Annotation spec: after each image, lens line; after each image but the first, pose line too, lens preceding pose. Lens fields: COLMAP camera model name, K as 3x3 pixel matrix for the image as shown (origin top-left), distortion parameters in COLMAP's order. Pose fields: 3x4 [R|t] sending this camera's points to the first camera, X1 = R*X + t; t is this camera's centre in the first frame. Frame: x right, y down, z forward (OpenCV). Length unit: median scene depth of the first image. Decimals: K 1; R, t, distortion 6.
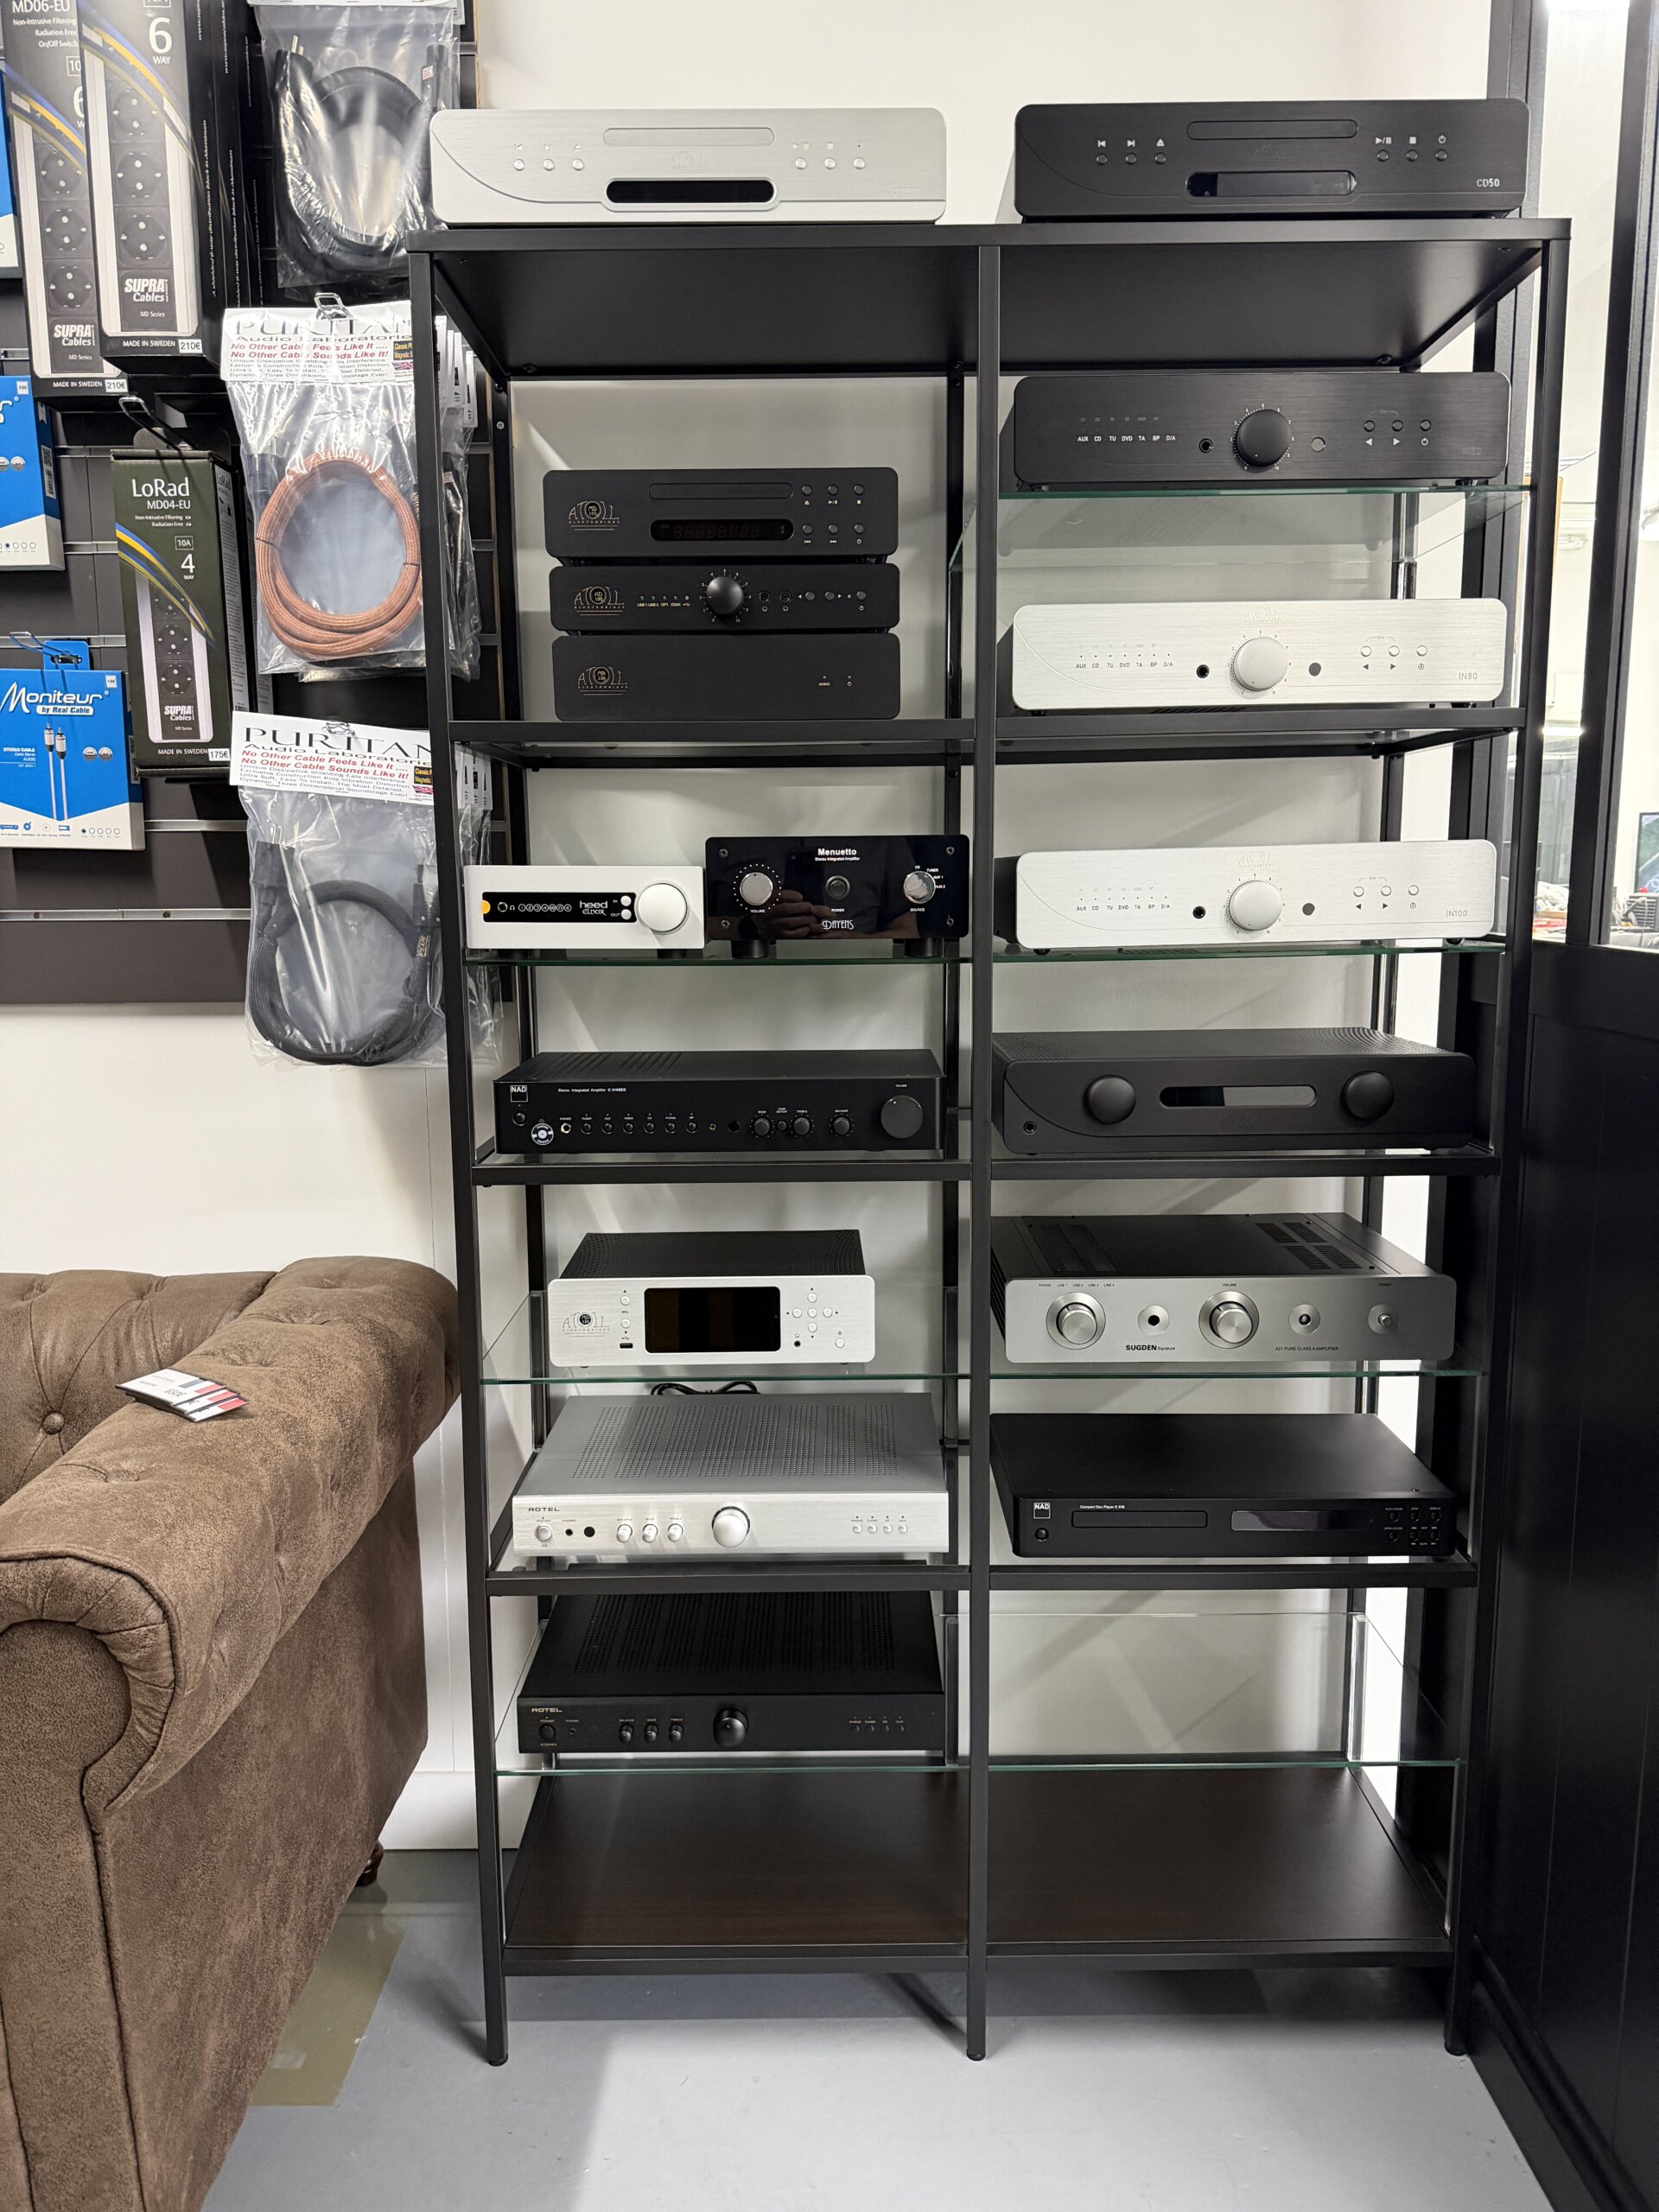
lens RADIAL K [[1533.5, 0, 829.5], [0, 1533.5, 1106.0], [0, 0, 1]] dist [0.054536, -0.079468]
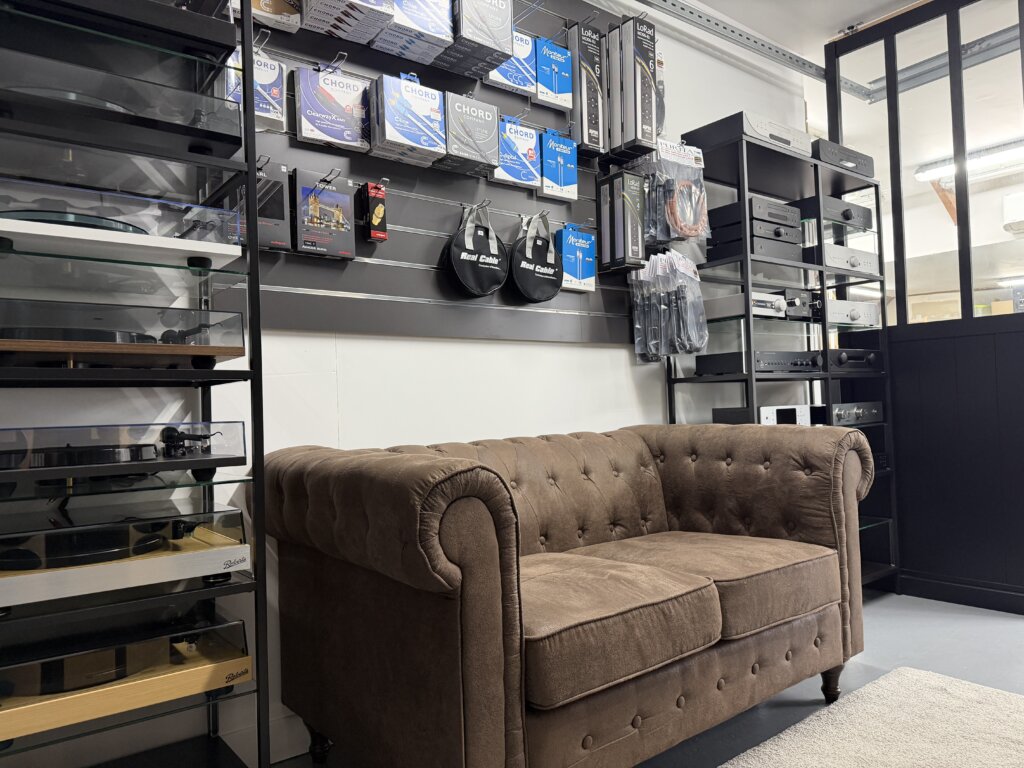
lens RADIAL K [[709.9, 0, 512.0], [0, 709.9, 384.0], [0, 0, 1]] dist [0.054536, -0.079468]
pose [[0.793540, -0.007646, 0.608470, -1.570336], [0.116351, 0.983379, -0.139383, 0.211295], [-0.597291, 0.181402, 0.781240, 0.027790]]
